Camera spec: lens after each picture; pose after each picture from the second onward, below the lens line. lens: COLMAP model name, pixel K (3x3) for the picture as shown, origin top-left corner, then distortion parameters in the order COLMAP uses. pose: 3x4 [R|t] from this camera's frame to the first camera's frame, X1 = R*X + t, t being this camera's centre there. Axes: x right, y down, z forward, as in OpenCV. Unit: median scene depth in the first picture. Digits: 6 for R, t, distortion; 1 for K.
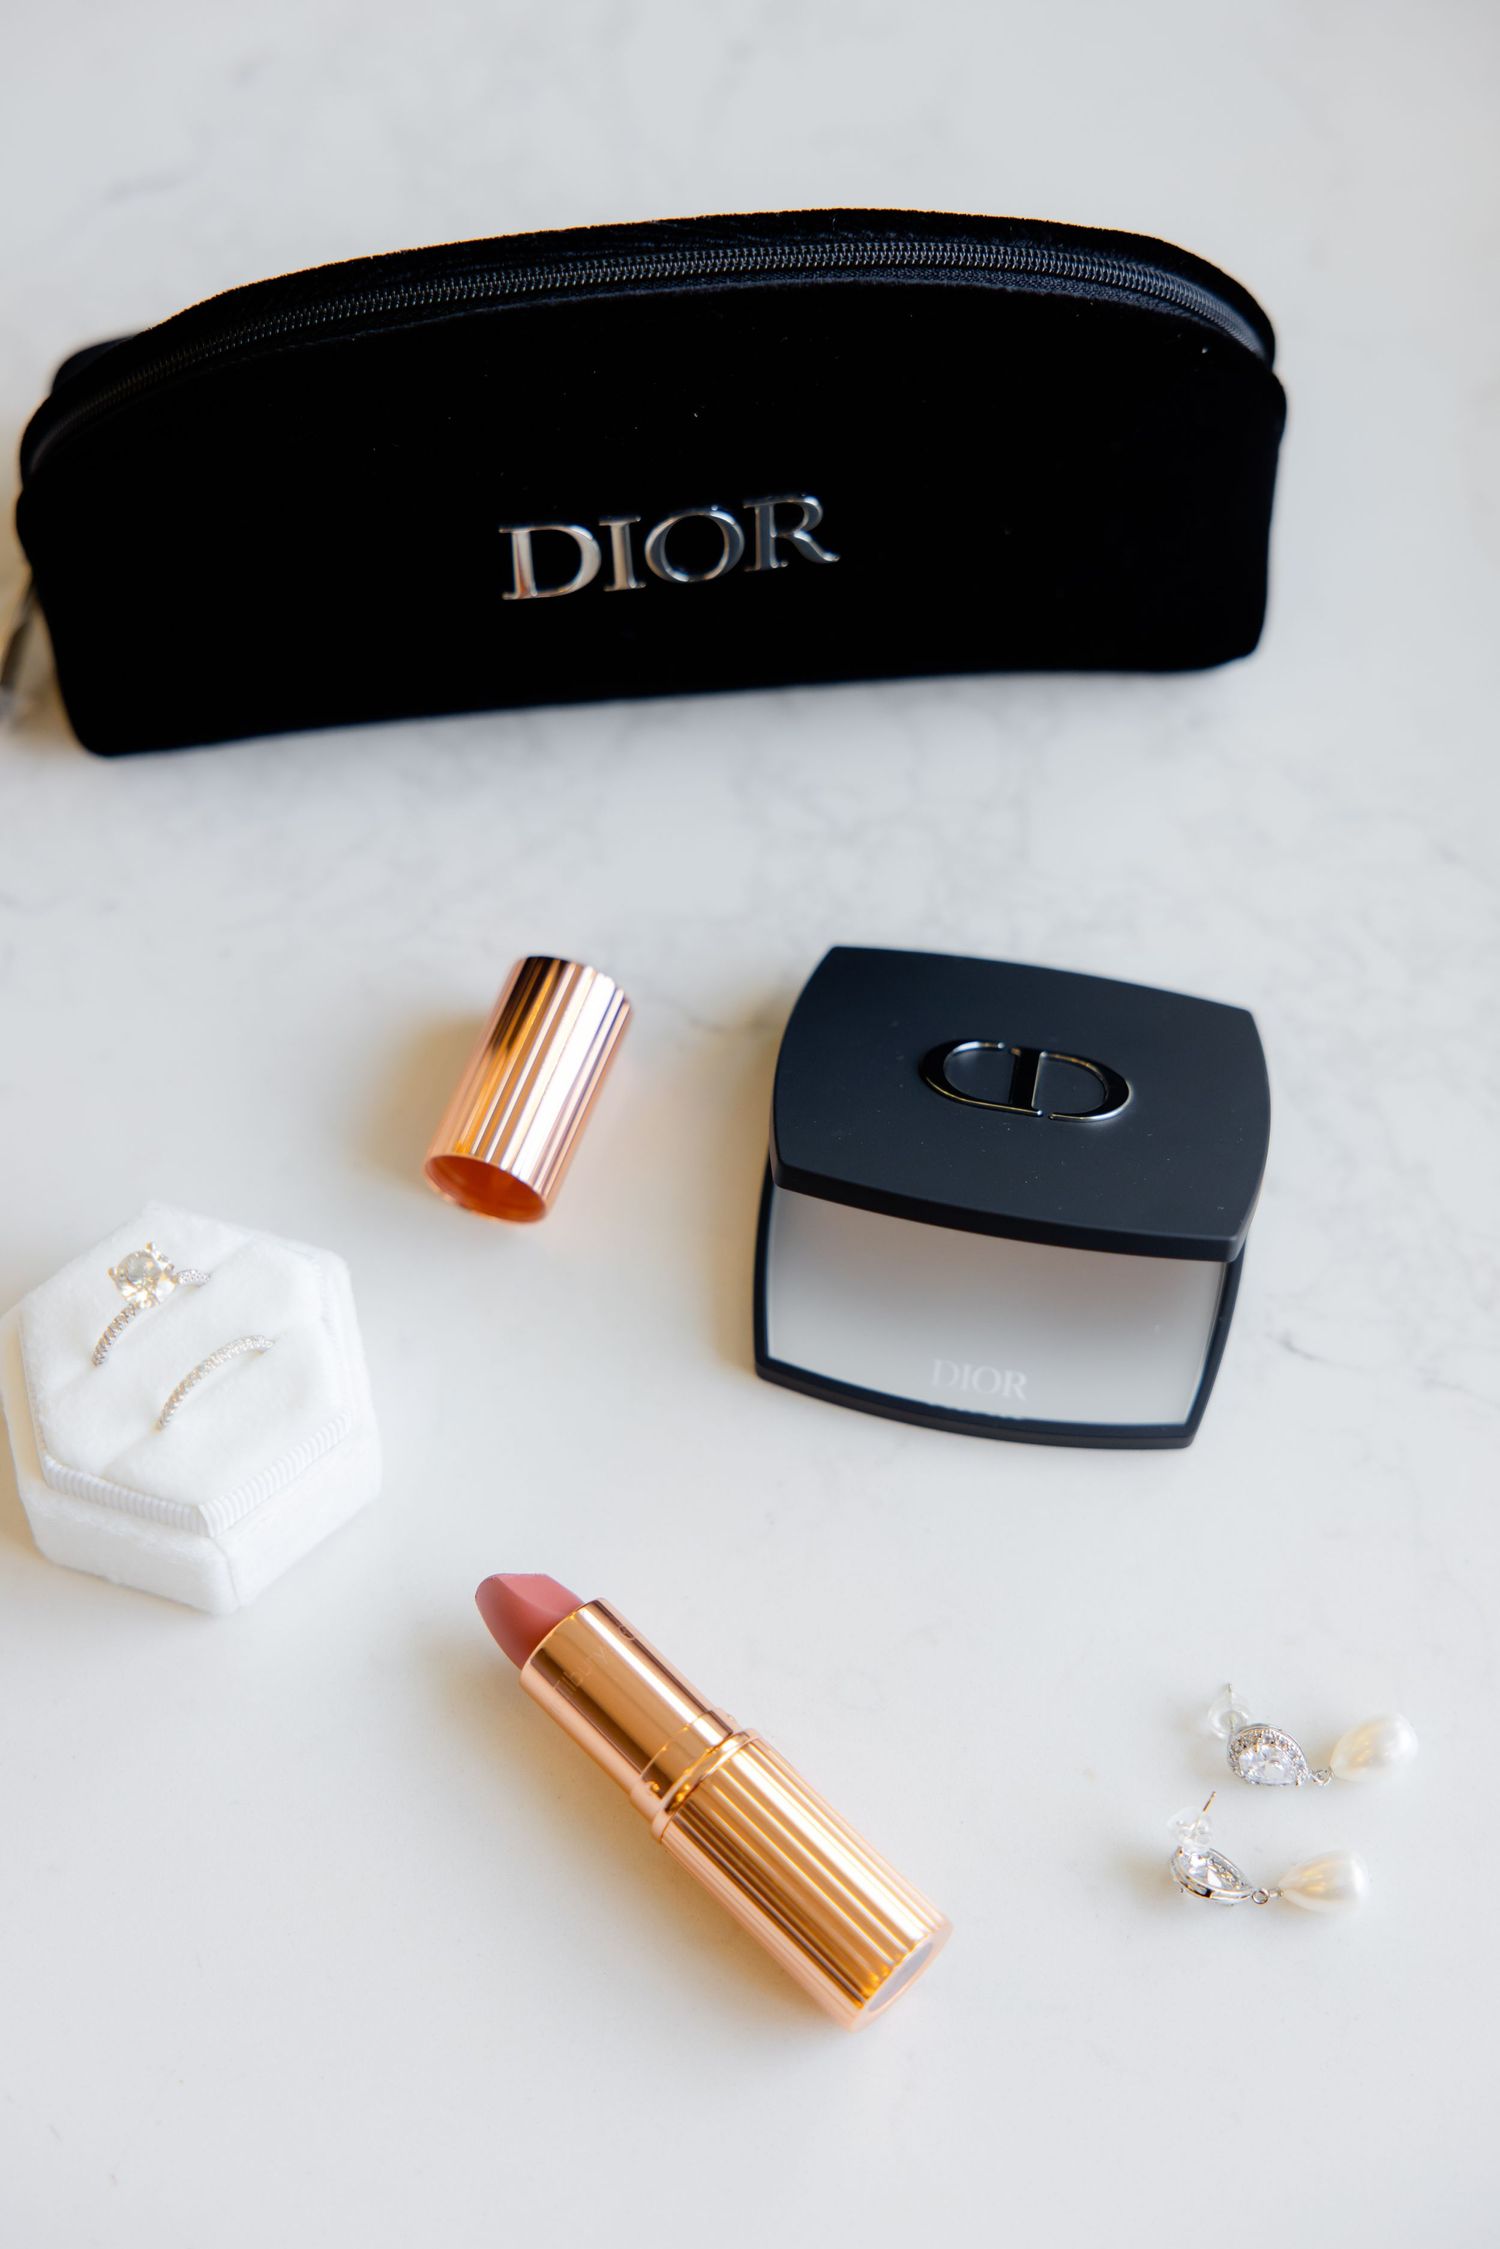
lens RADIAL K [[4449.8, 0, 750.0], [0, 4449.8, 1124.5], [0, 0, 1]] dist [0.076370, 0.164260]
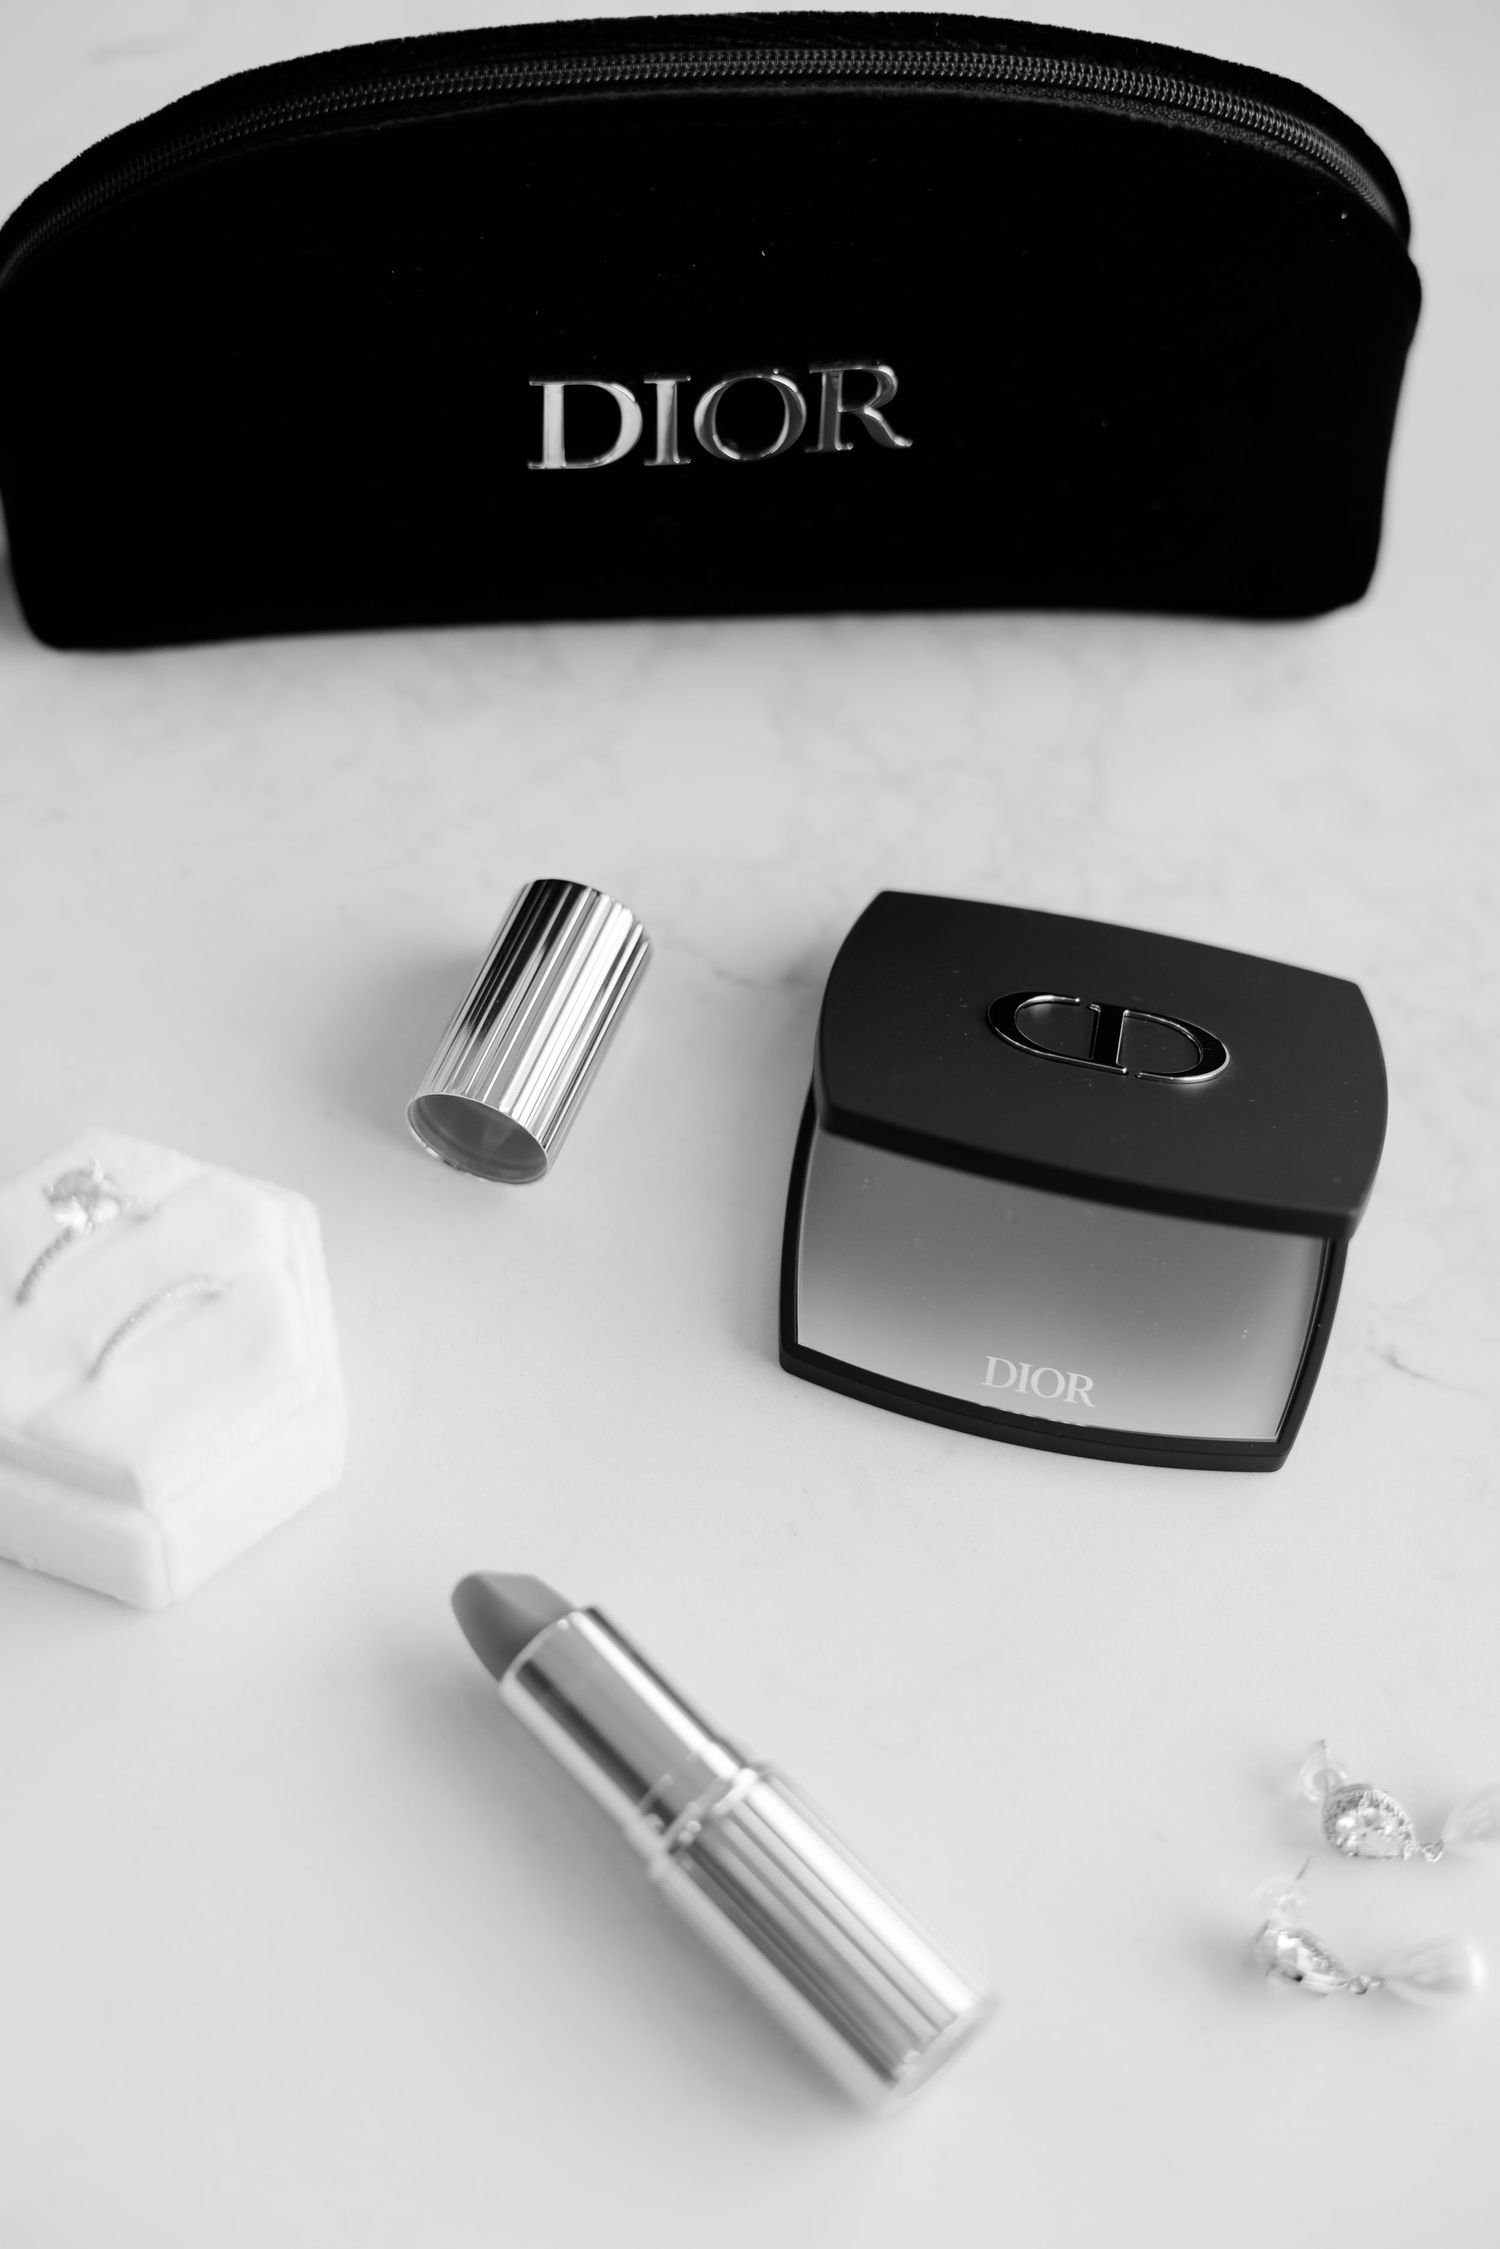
lens RADIAL K [[4449.8, 0, 750.0], [0, 4449.8, 1124.5], [0, 0, 1]] dist [0.076370, 0.164260]
pose [[0.998819, 0.043920, 0.020786, -0.025669], [-0.042798, 0.997749, -0.051622, 0.056294], [-0.023007, 0.050672, 0.998450, 0.139274]]
